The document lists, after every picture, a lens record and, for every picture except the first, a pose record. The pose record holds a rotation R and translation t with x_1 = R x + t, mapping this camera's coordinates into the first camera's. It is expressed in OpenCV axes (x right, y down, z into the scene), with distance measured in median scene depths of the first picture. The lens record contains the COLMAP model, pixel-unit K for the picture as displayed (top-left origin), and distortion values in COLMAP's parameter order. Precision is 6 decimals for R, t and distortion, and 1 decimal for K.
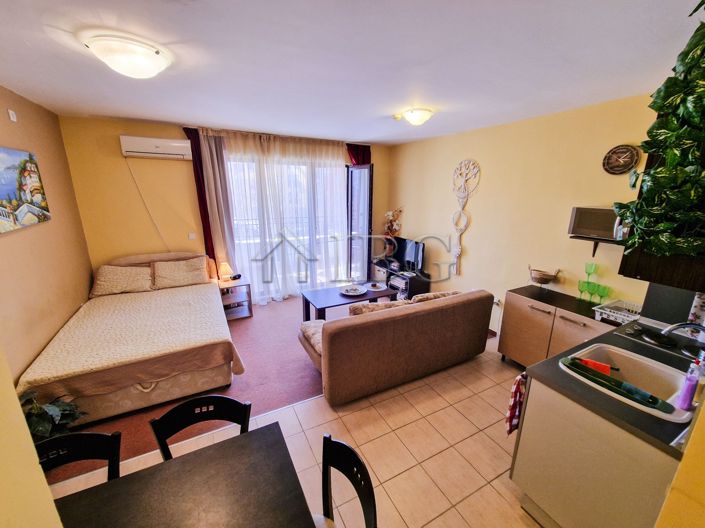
lens RADIAL K [[287.9, 0, 353.6], [0, 287.9, 262.5], [0, 0, 1]] dist [0.002951, -0.004233]
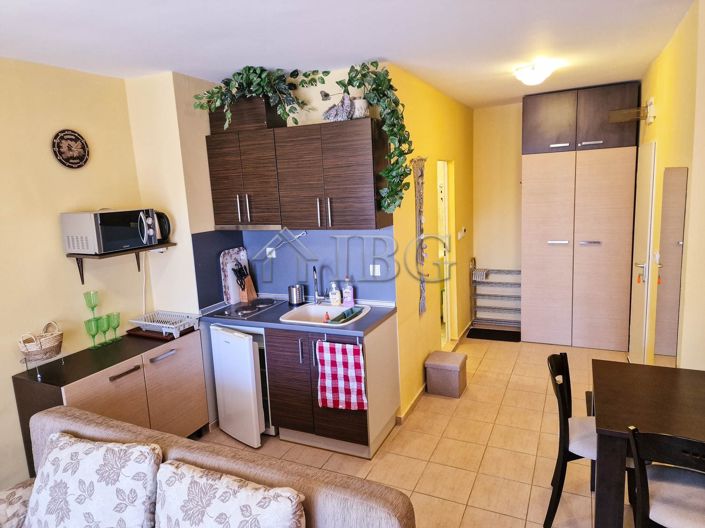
lens RADIAL K [[472.8, 0, 357.2], [0, 472.8, 258.8], [0, 0, 1]] dist [0.059938, -0.026179]
pose [[-0.606976, -0.104623, 0.787804, -0.335100], [0.238906, 0.921423, 0.306438, -0.193577], [-0.757961, 0.374211, -0.534286, 0.776458]]
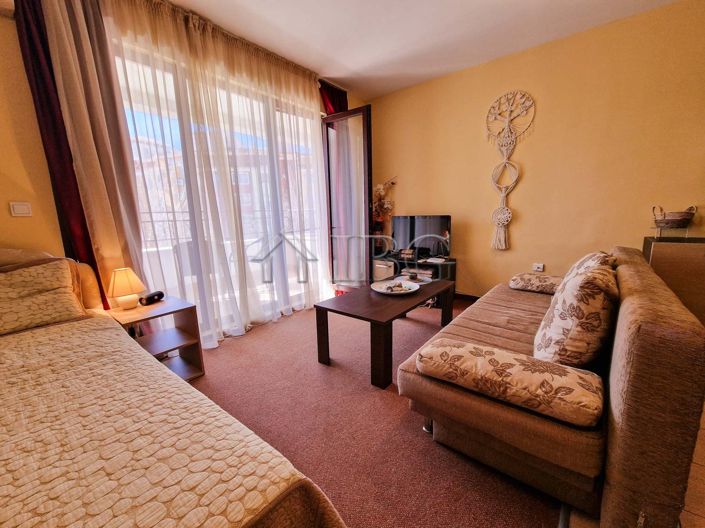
lens RADIAL K [[287.9, 0, 353.4], [0, 287.9, 263.6], [0, 0, 1]] dist [0.002951, -0.004233]
pose [[0.919943, -0.103579, 0.378121, -0.316472], [0.133817, 0.989506, -0.054512, 0.072345], [-0.368507, 0.100747, 0.924150, 0.502327]]
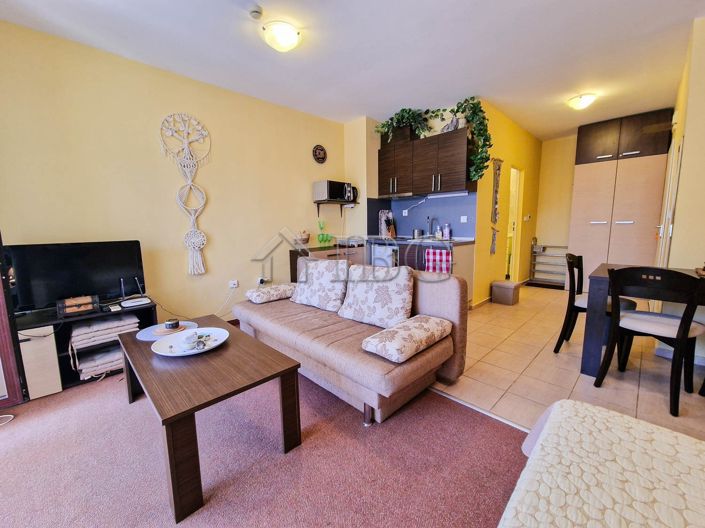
lens RADIAL K [[287.9, 0, 353.3], [0, 287.9, 262.8], [0, 0, 1]] dist [0.002951, -0.004233]
pose [[-0.285839, -0.132312, 0.949099, -0.477717], [0.248082, 0.946440, 0.206656, -0.042909], [-0.925609, 0.294524, -0.237706, 0.892040]]
